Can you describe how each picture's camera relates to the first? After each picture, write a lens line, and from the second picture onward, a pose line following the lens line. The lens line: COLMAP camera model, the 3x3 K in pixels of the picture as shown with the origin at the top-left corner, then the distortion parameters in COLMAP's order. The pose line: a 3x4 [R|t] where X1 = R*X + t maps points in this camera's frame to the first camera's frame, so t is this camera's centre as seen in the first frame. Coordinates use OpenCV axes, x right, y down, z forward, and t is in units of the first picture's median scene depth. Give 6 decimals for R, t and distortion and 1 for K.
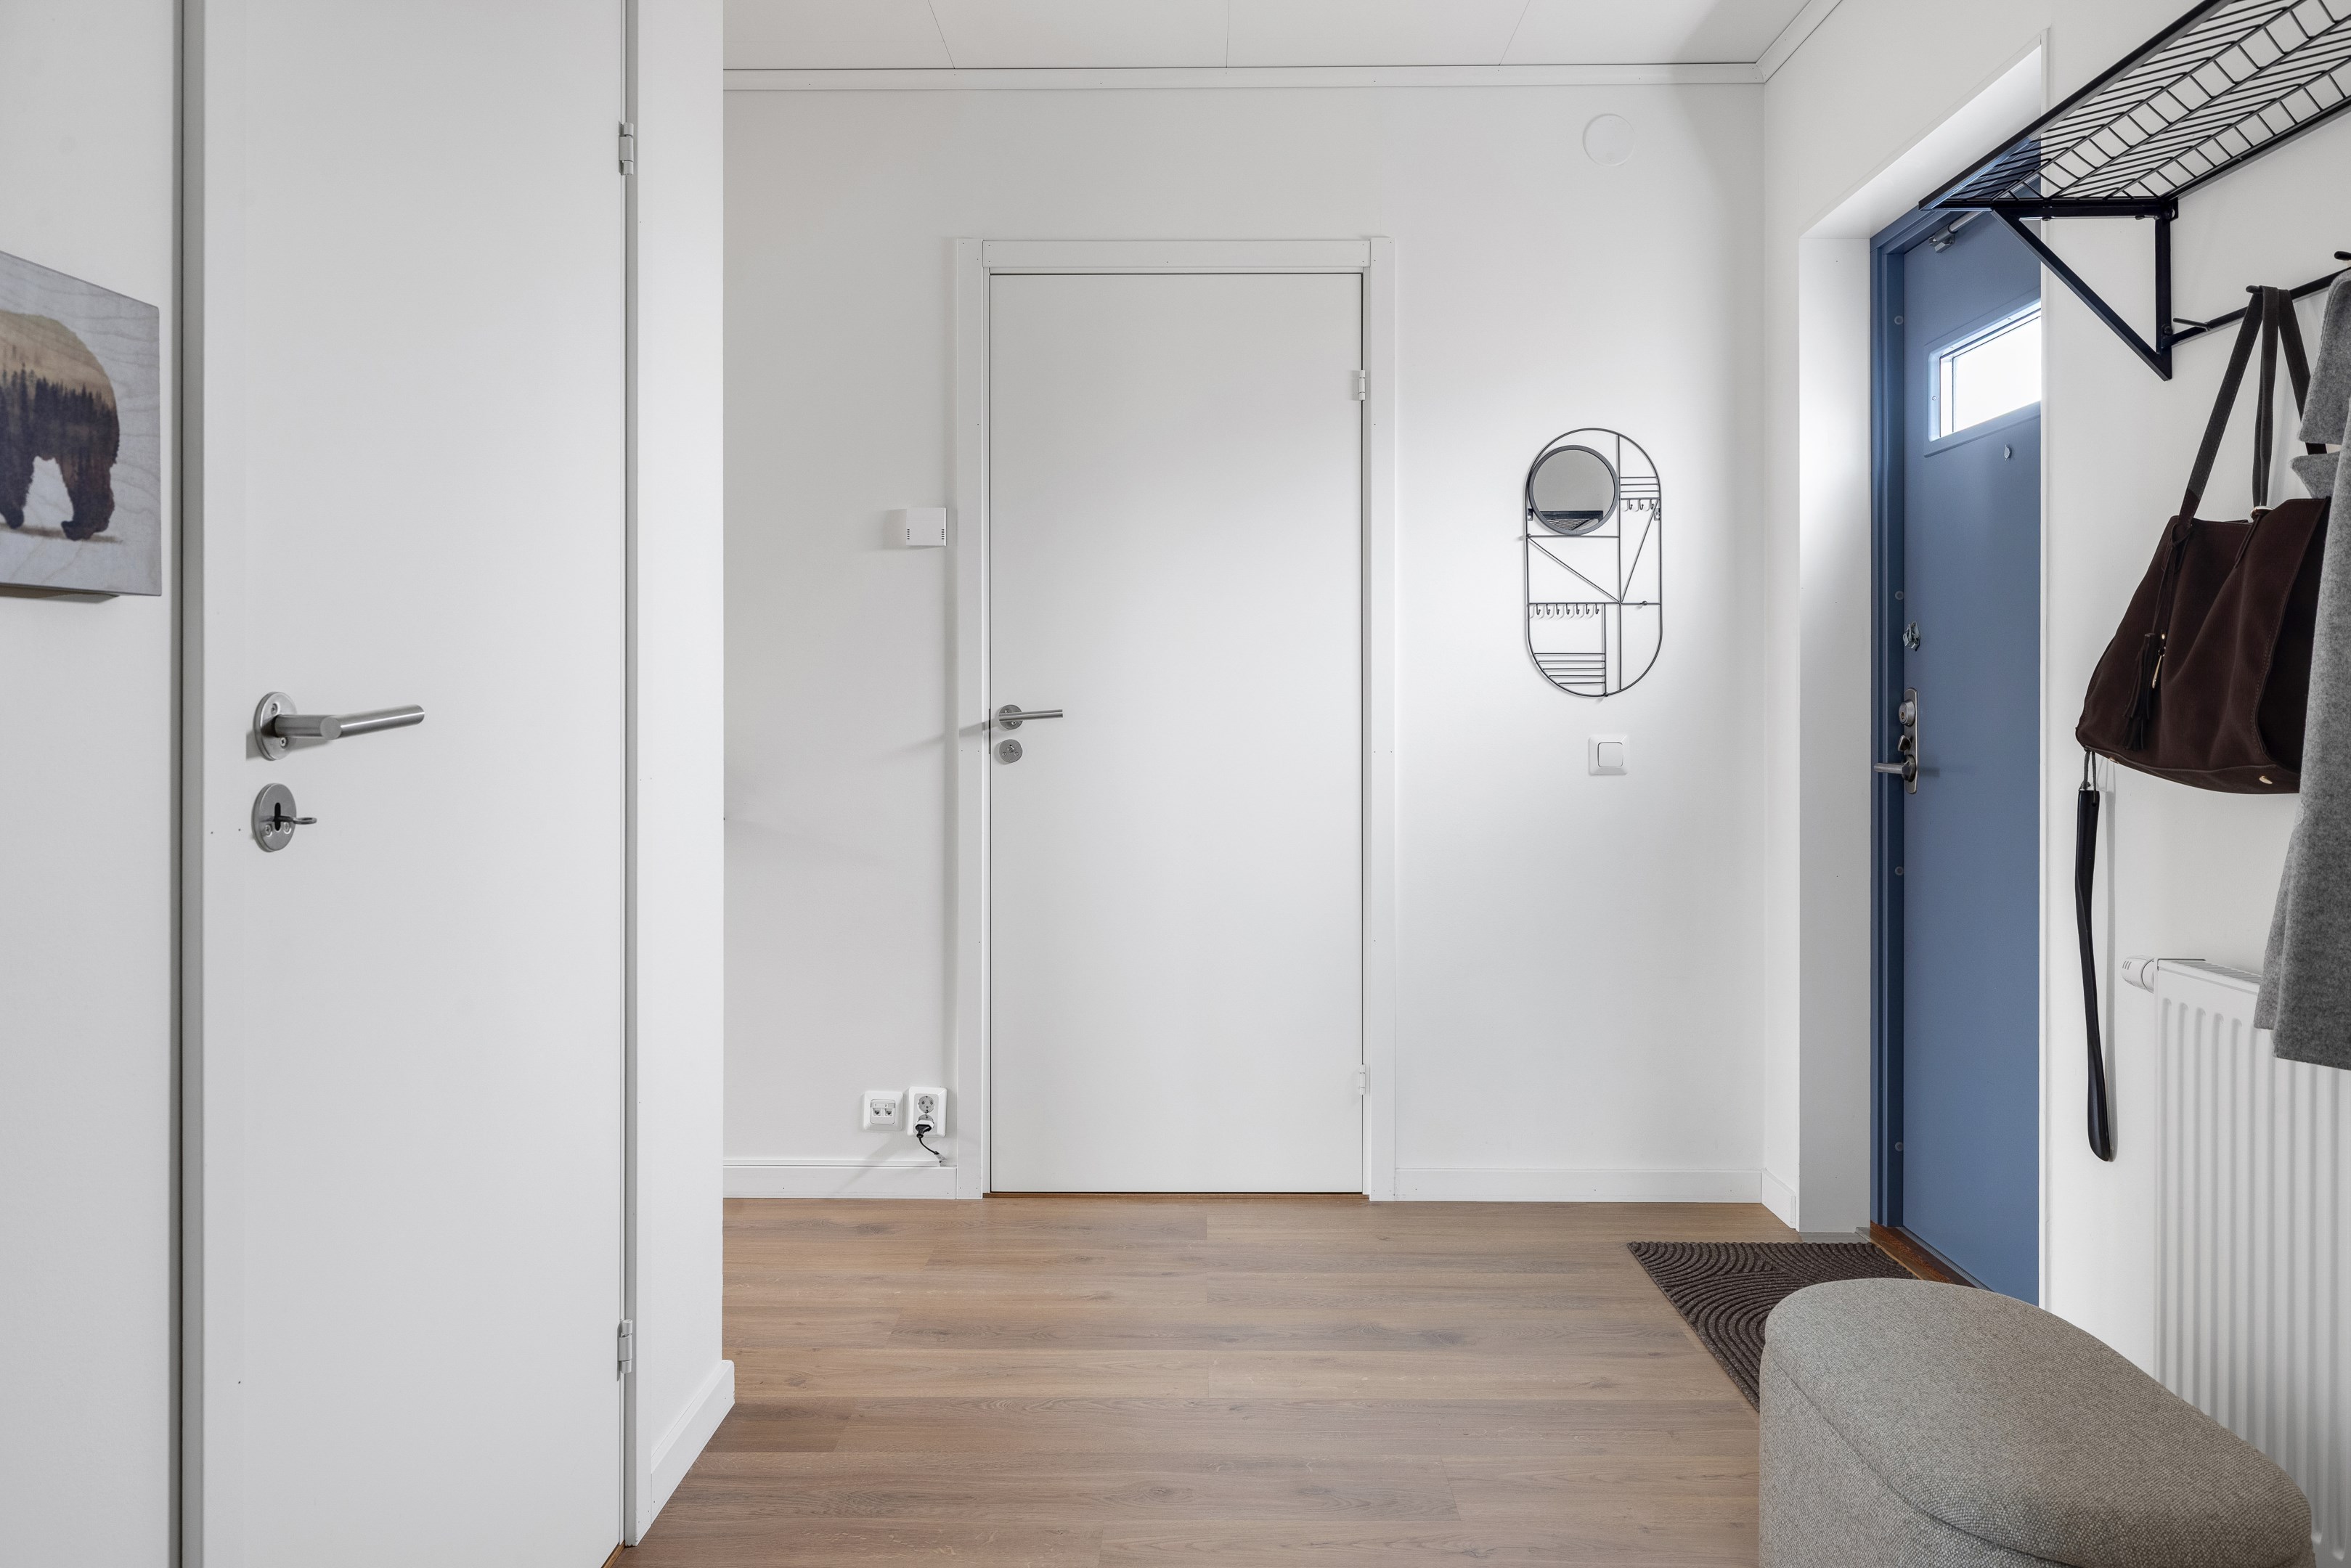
lens RADIAL K [[1571.5, 0, 1187.1], [0, 1571.5, 725.7], [0, 0, 1]] dist [0.003803, -0.000198]
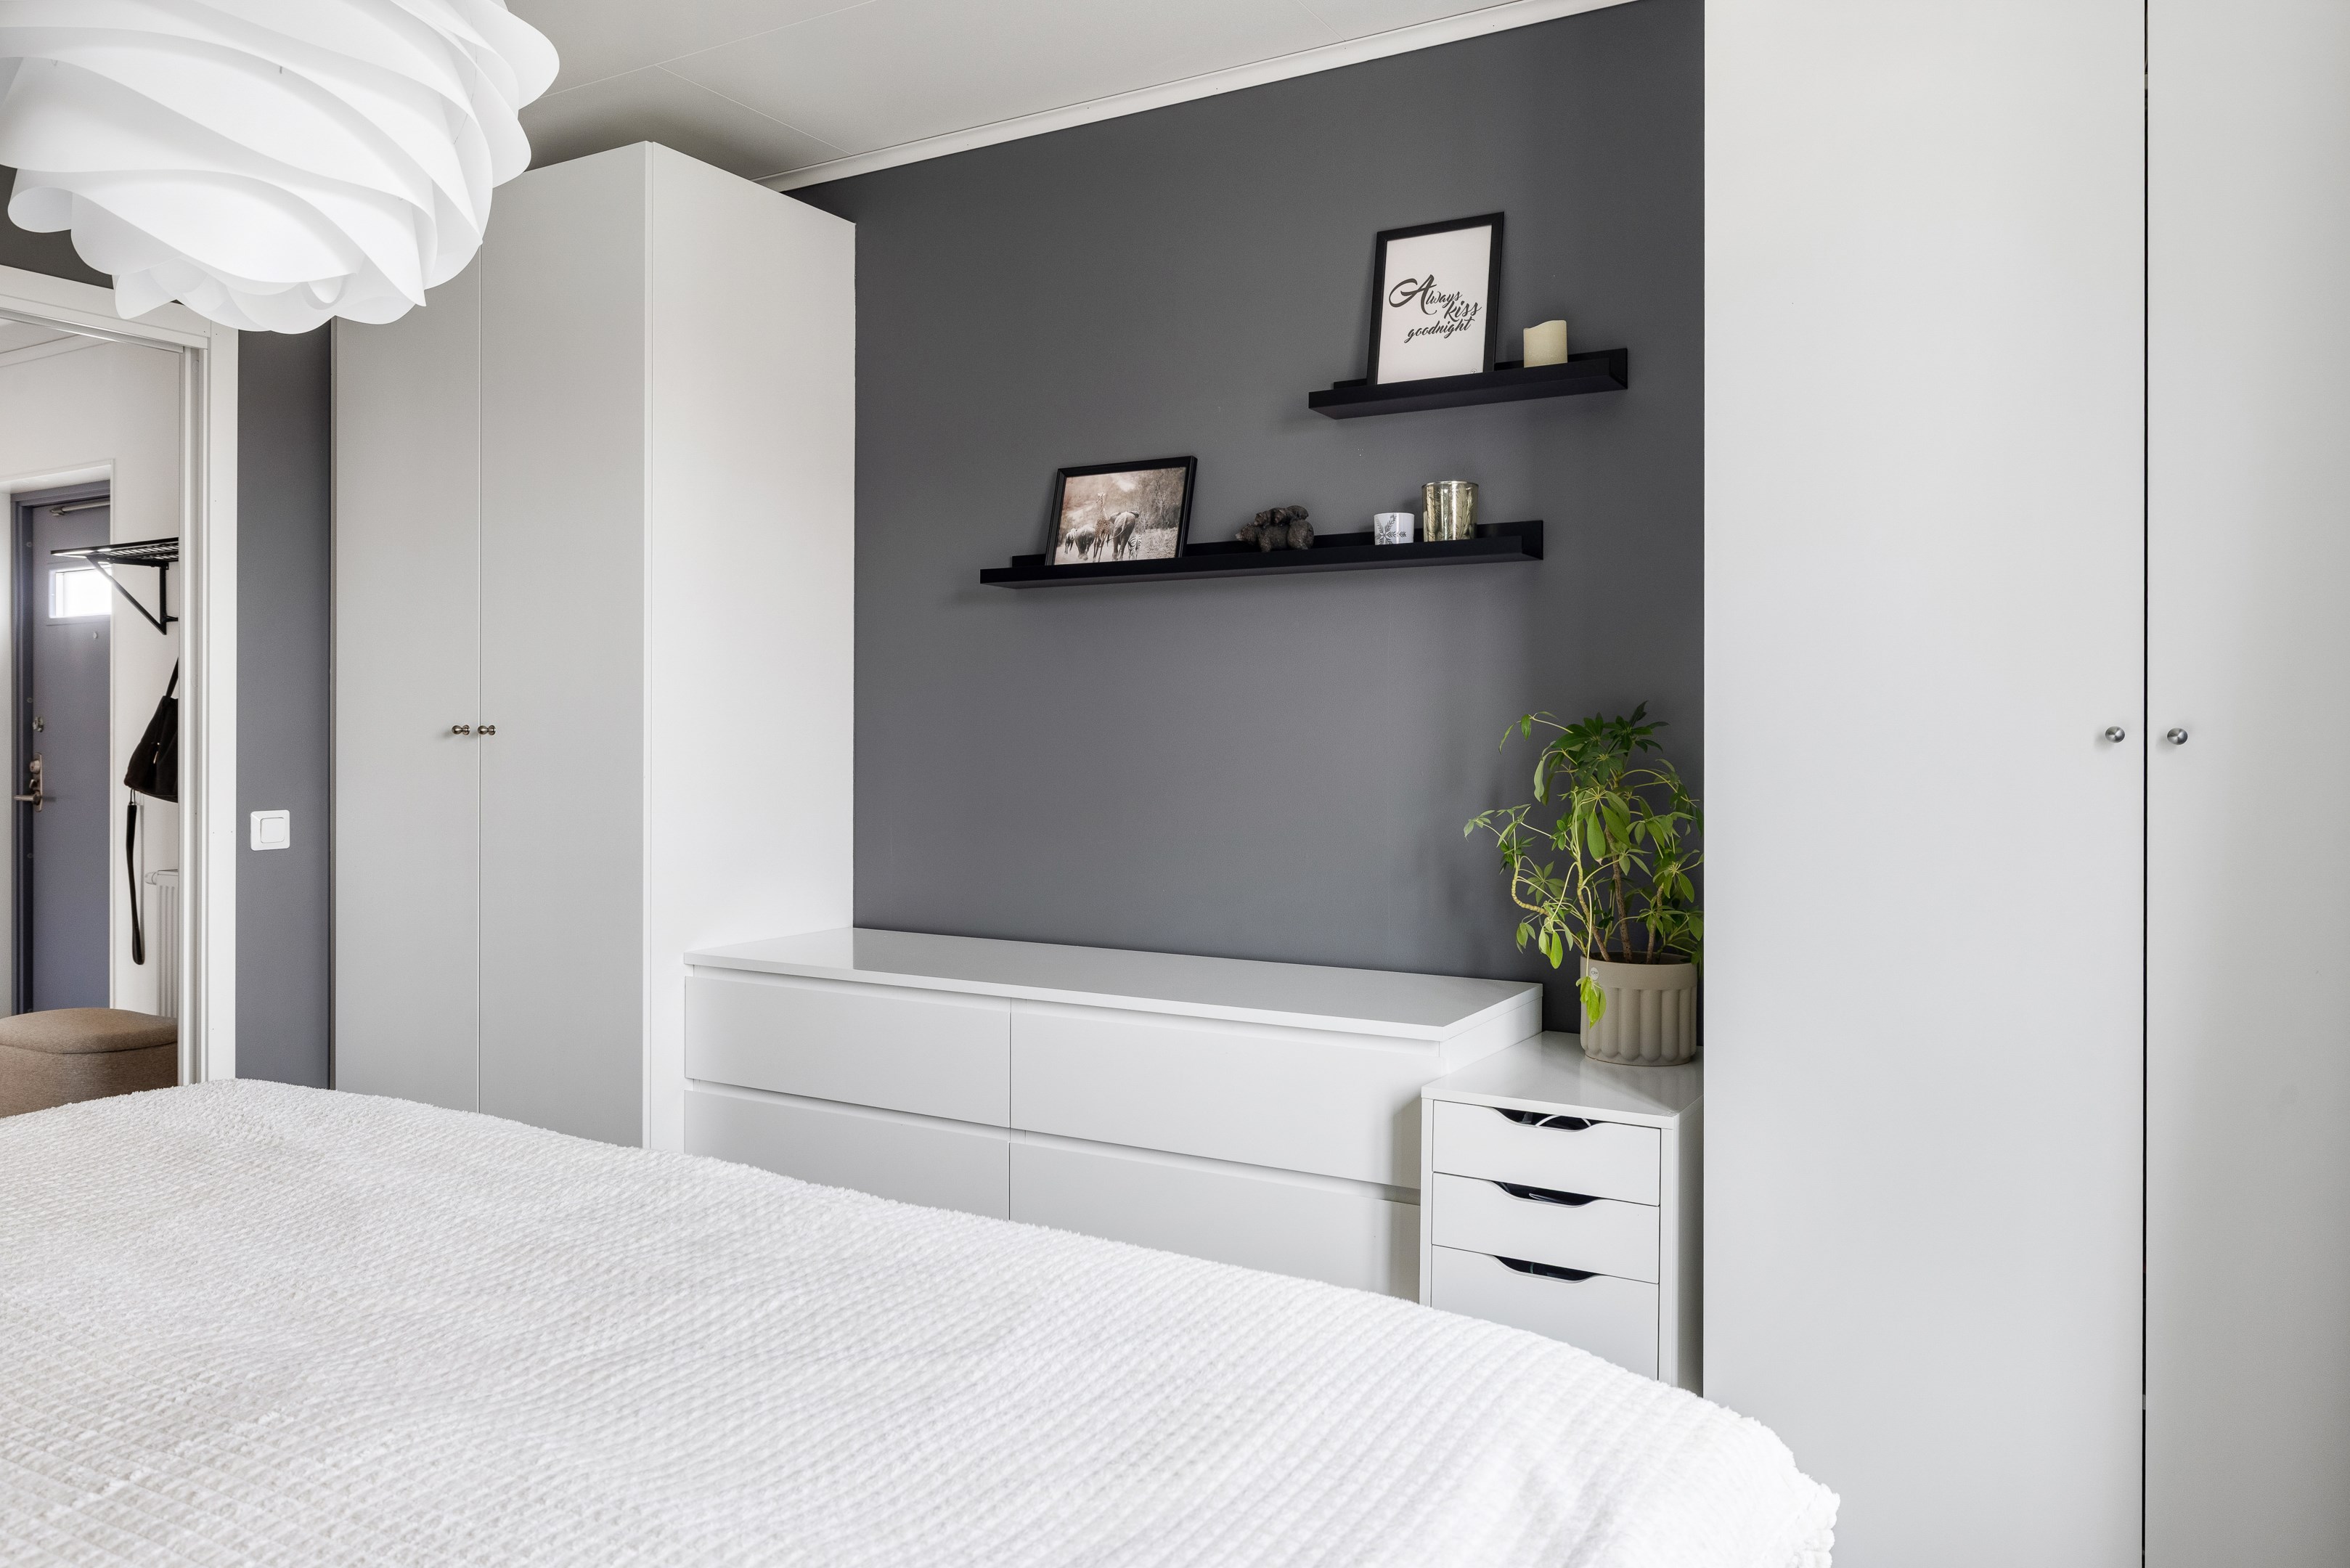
lens RADIAL K [[1643.4, 0, 1174.1], [0, 1643.4, 732.4], [0, 0, 1]] dist [-0.001625, 0.004071]
pose [[0.486016, 0.001555, 0.873948, -0.539034], [0.003448, 0.999987, -0.003697, -0.035265], [-0.873943, 0.004810, 0.486005, -1.026176]]
